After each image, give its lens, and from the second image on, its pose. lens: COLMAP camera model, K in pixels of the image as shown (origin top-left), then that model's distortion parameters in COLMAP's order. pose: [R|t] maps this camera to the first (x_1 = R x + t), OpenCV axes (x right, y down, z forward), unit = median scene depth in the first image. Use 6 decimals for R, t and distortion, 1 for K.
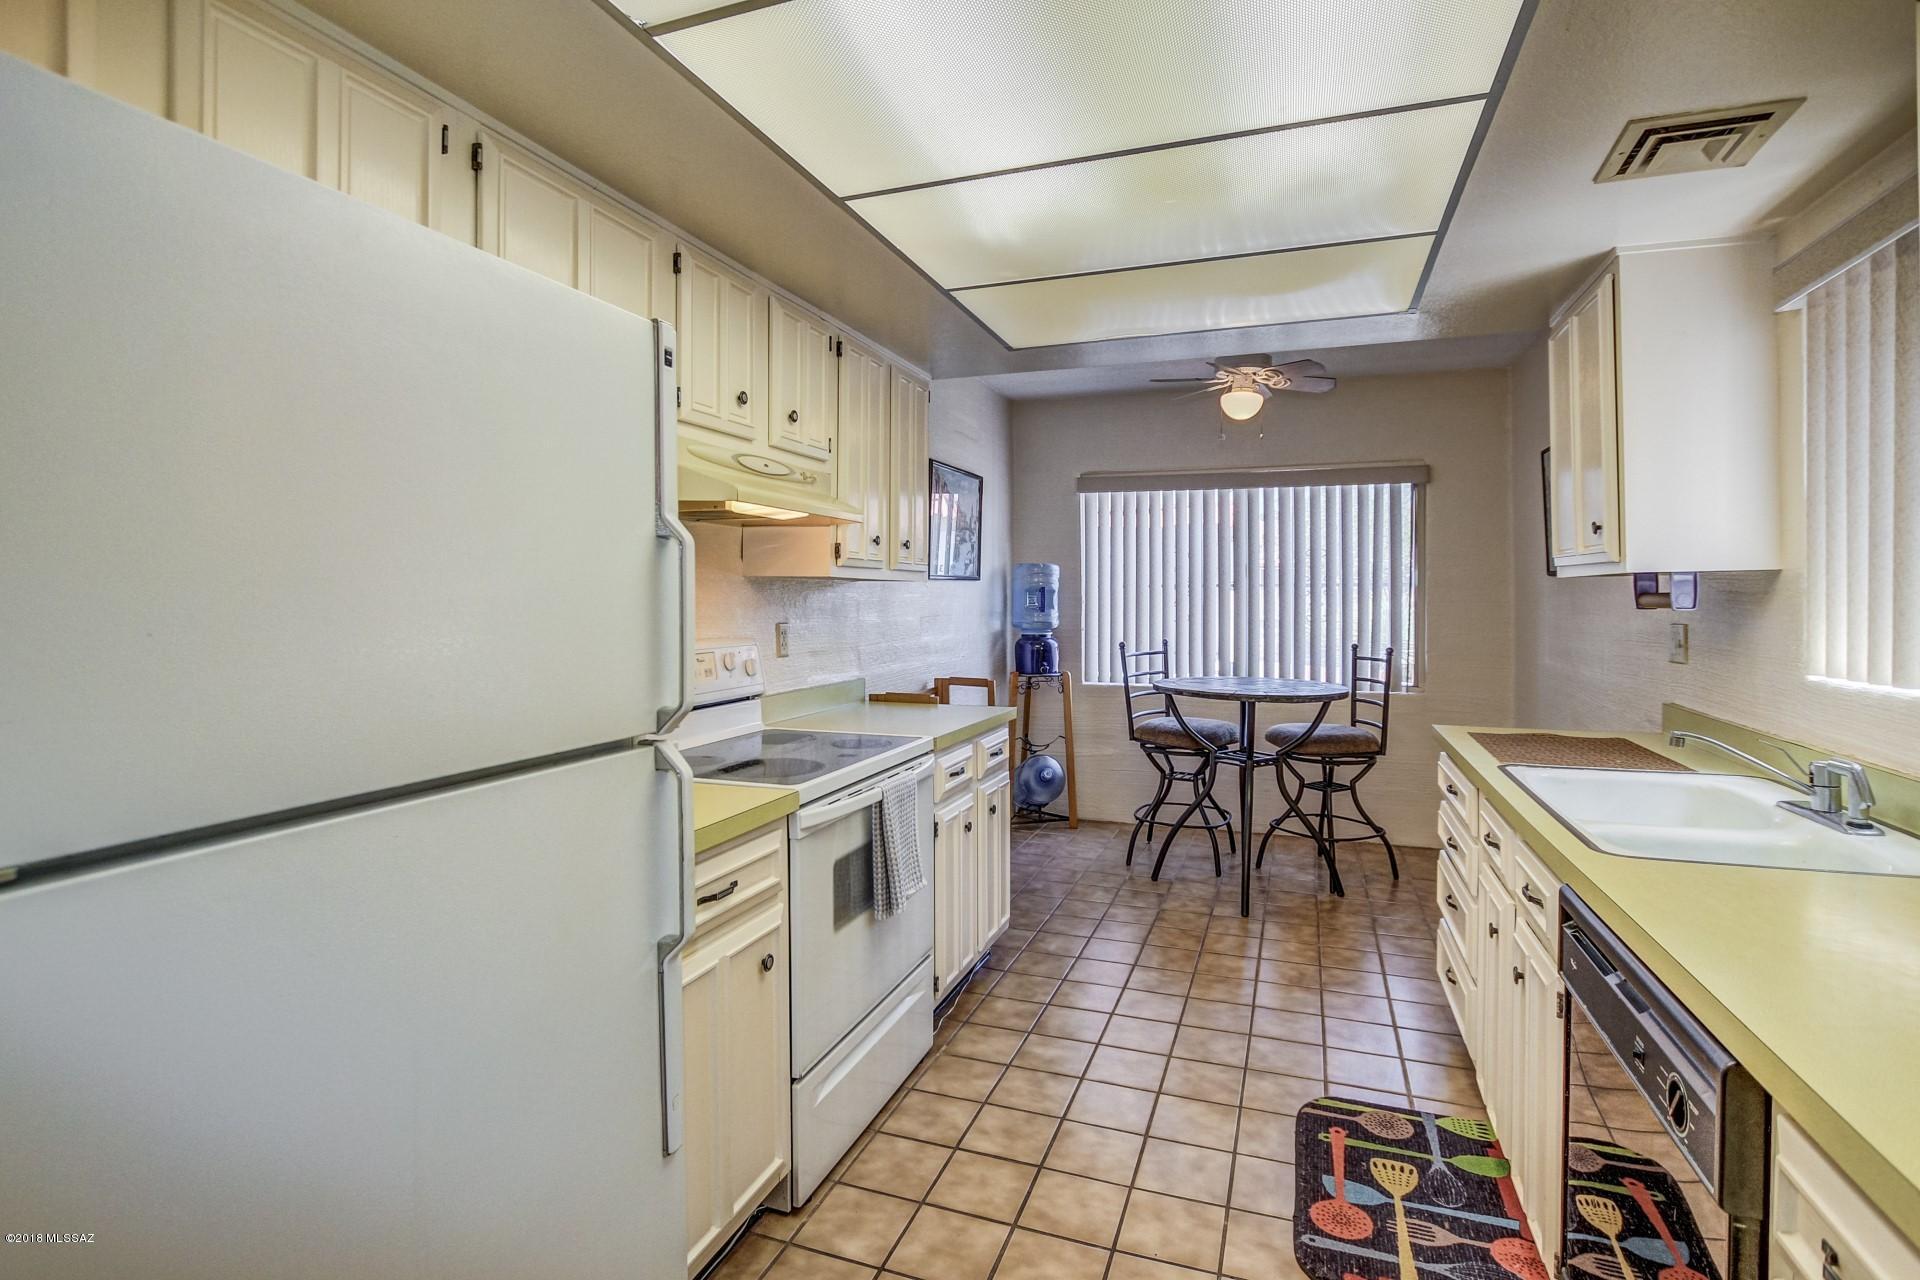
lens RADIAL K [[893.5, 0, 988.8], [0, 893.5, 603.1], [0, 0, 1]] dist [-0.028256, 0.003702]
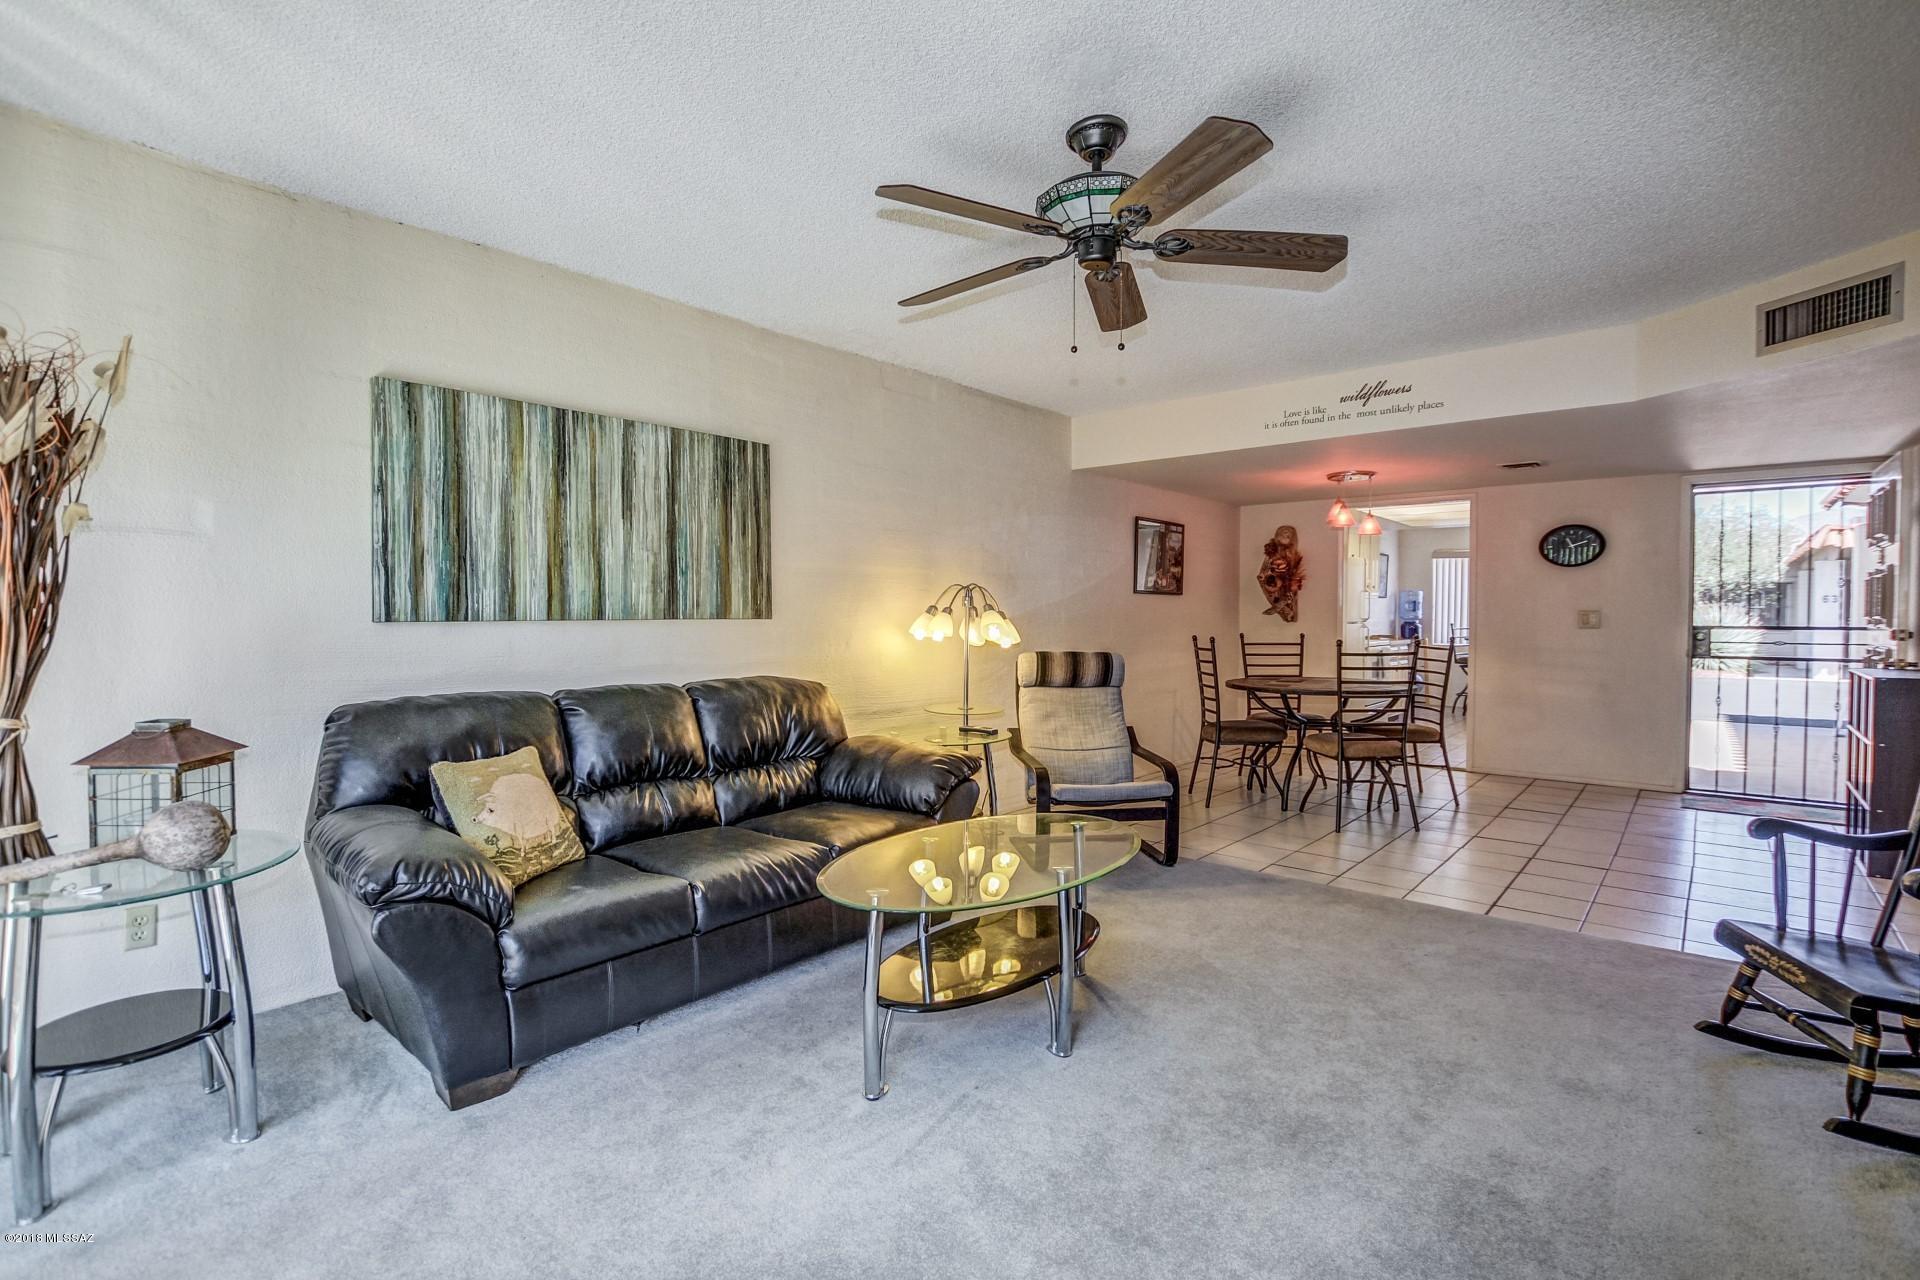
lens RADIAL K [[893.5, 0, 965.8], [0, 893.5, 631.9], [0, 0, 1]] dist [-0.028256, 0.003702]
pose [[0.934717, 0.011212, -0.355216, -0.398459], [-0.004978, 0.999817, 0.018459, 0.051942], [0.355358, -0.015485, 0.934602, -2.910858]]
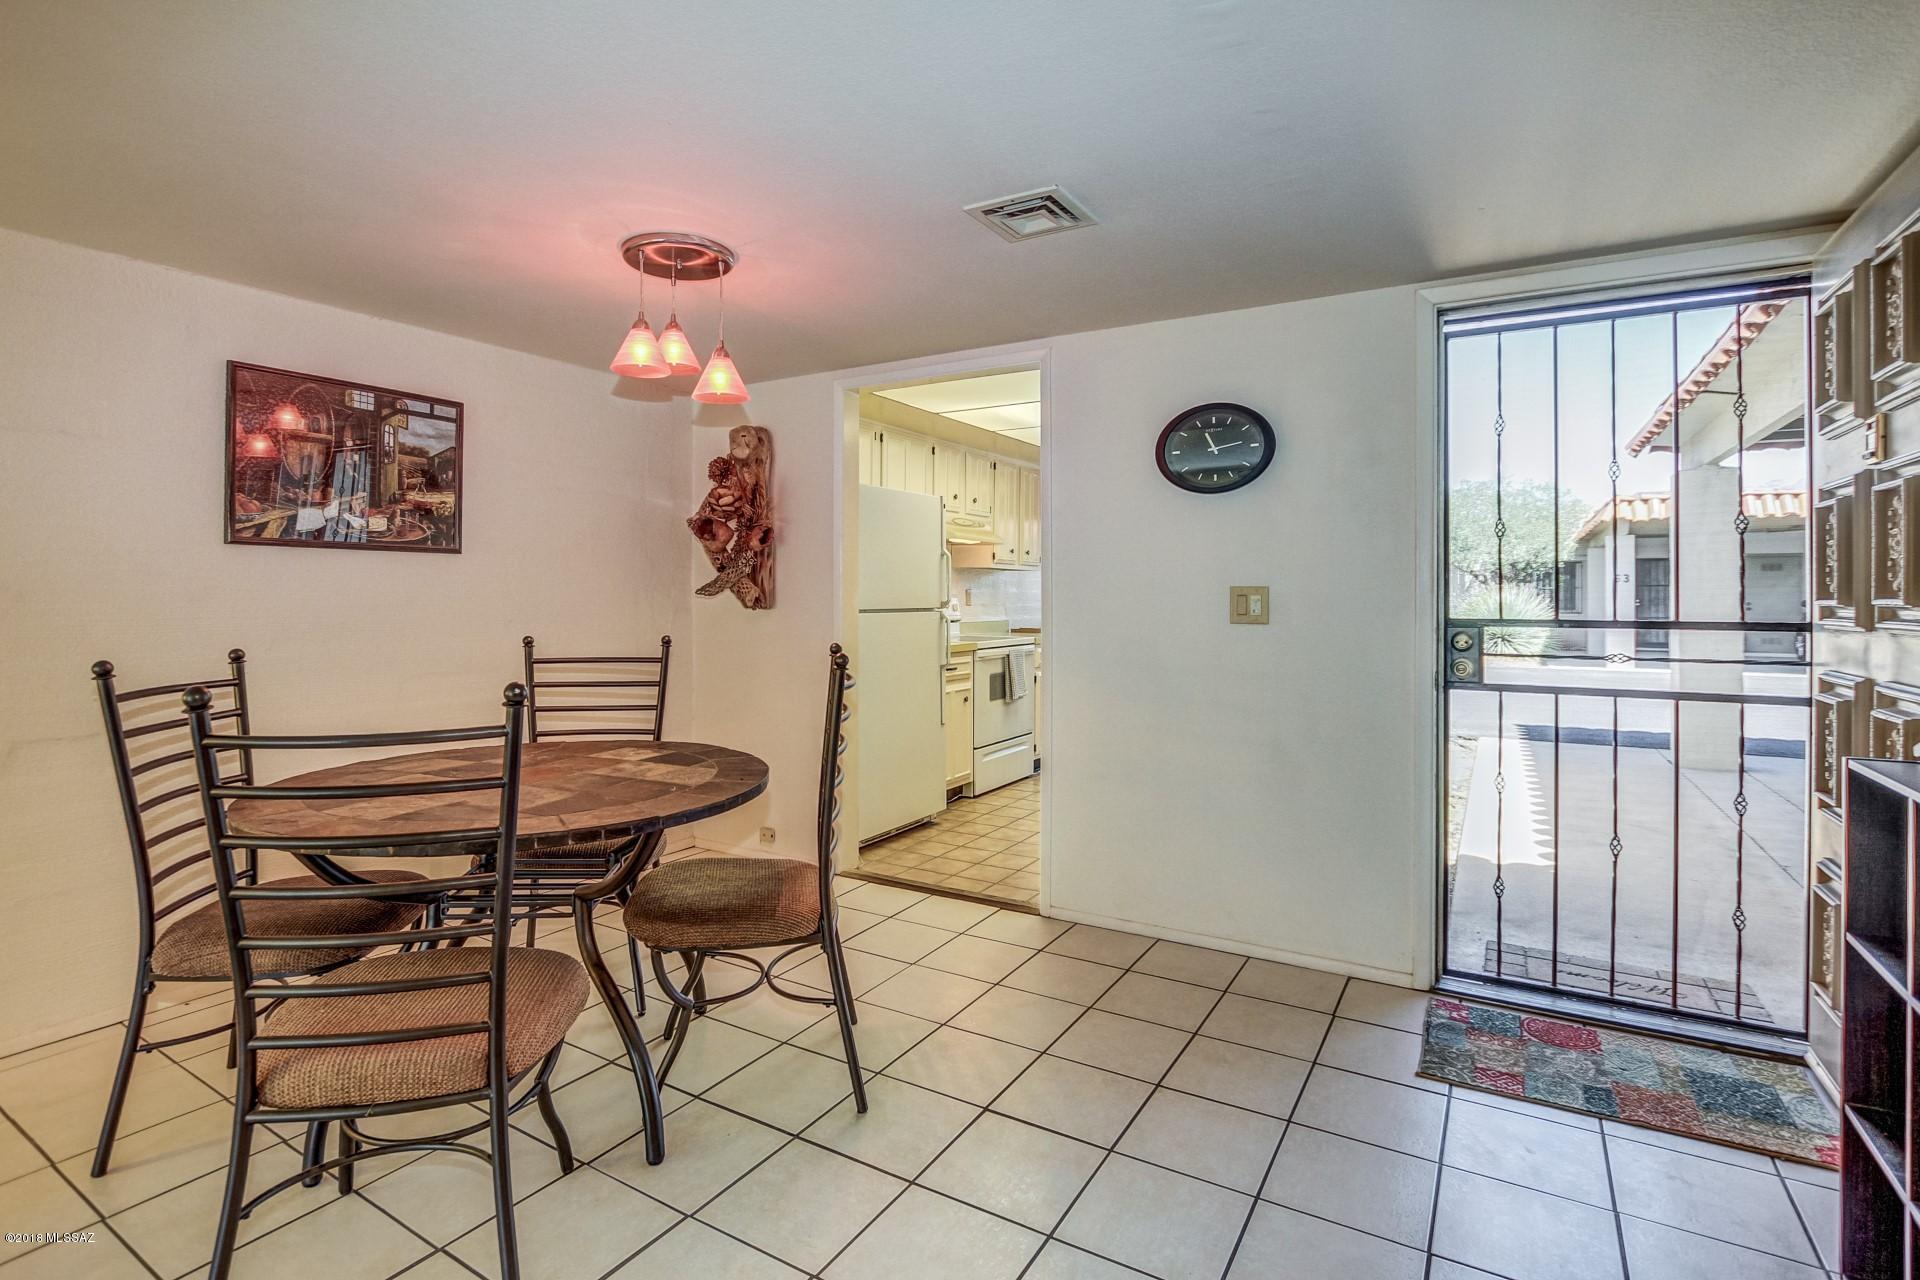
lens RADIAL K [[893.5, 0, 974.2], [0, 893.5, 581.0], [0, 0, 1]] dist [-0.028256, 0.003702]
pose [[0.979781, 0.002909, -0.200051, 0.233901], [-0.006611, 0.999819, -0.017840, 0.044774], [0.199963, 0.018802, 0.979623, -1.217751]]
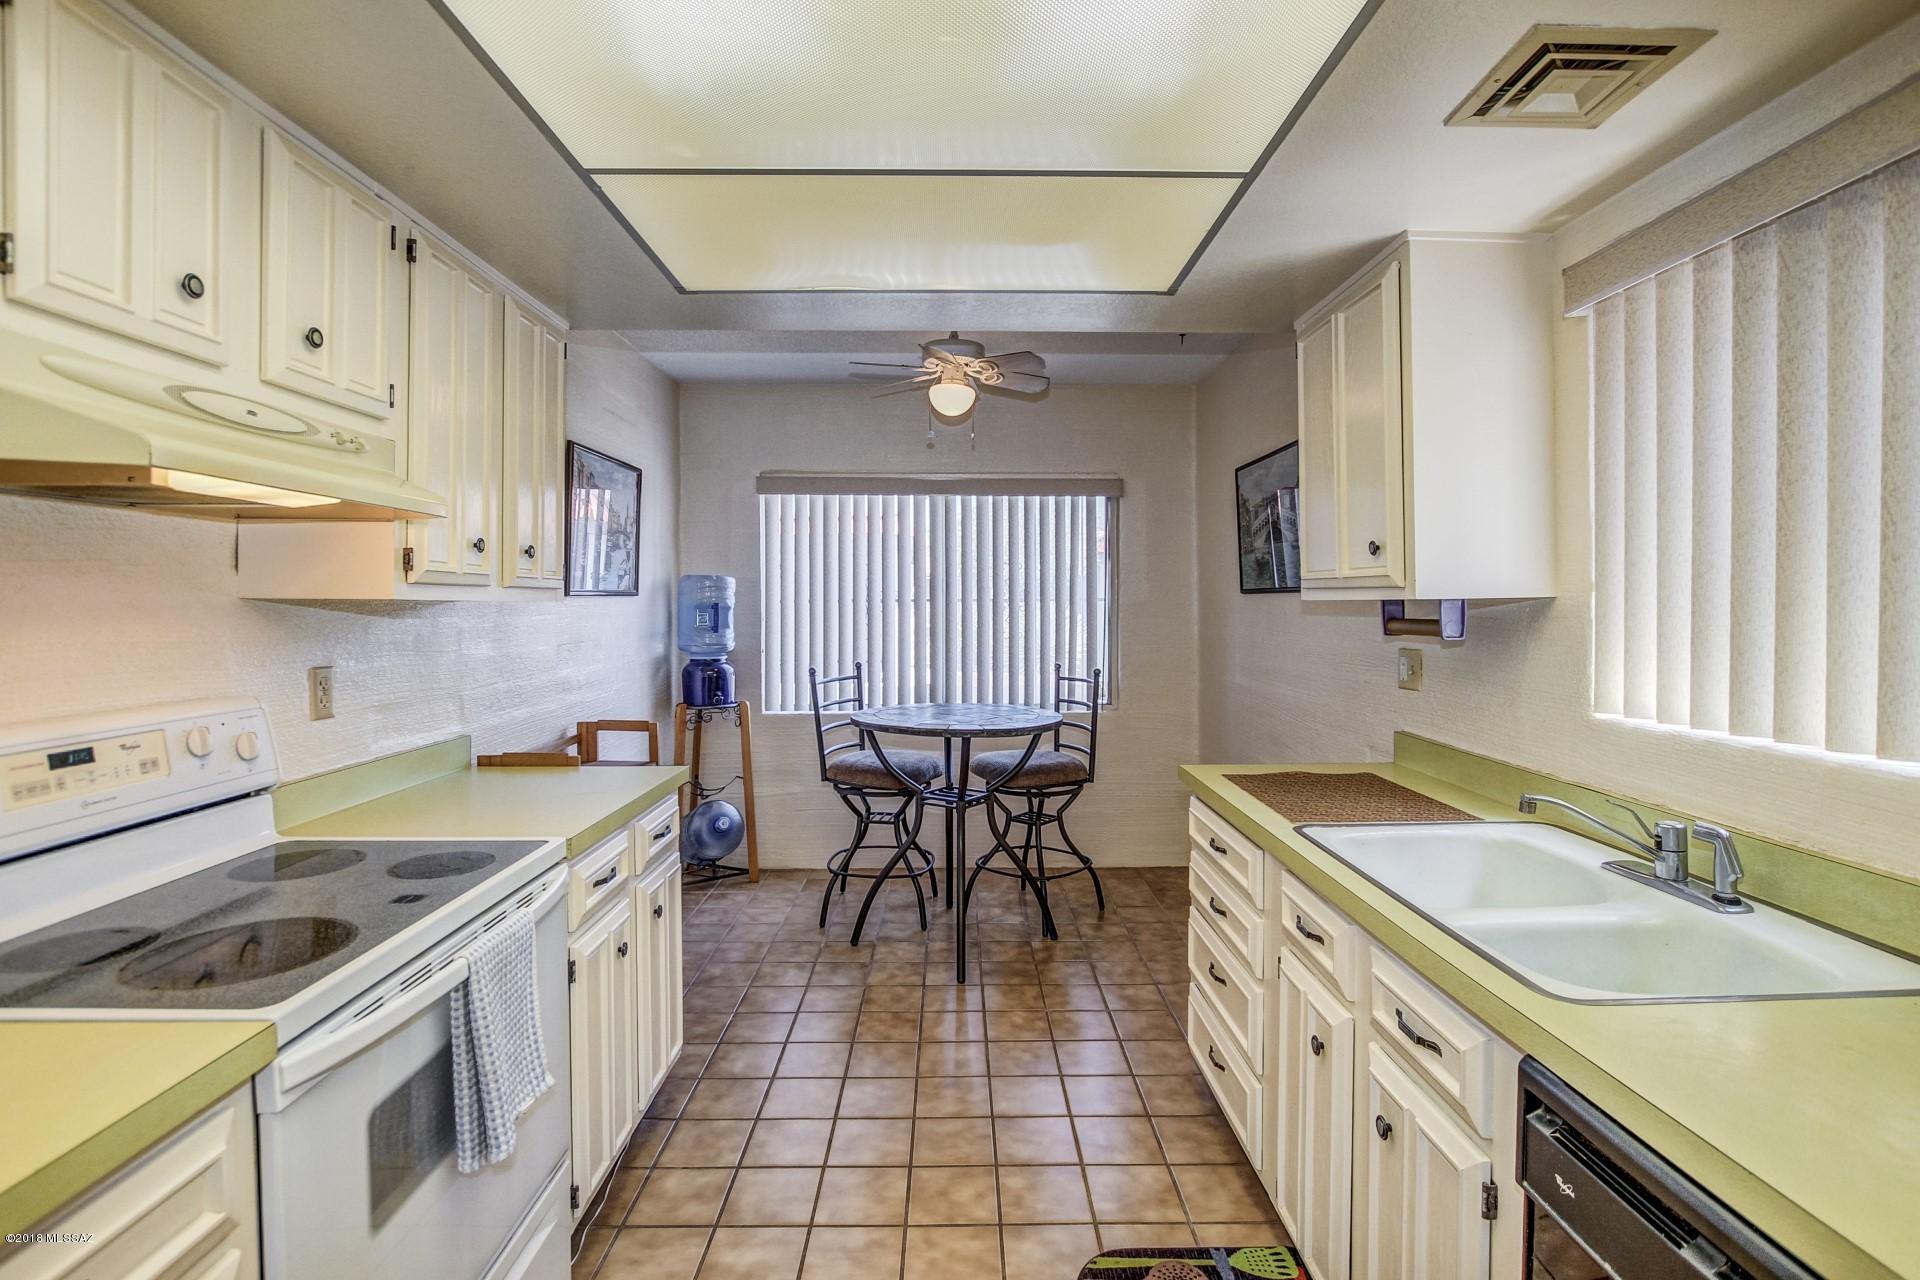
lens RADIAL K [[893.5, 0, 960.0], [0, 893.5, 609.5], [0, 0, 1]] dist [-0.028256, 0.003702]
pose [[0.943684, -0.001976, 0.330843, -0.002558], [0.002647, 0.999995, -0.001576, -0.020273], [-0.330839, 0.002363, 0.943684, 0.260104]]
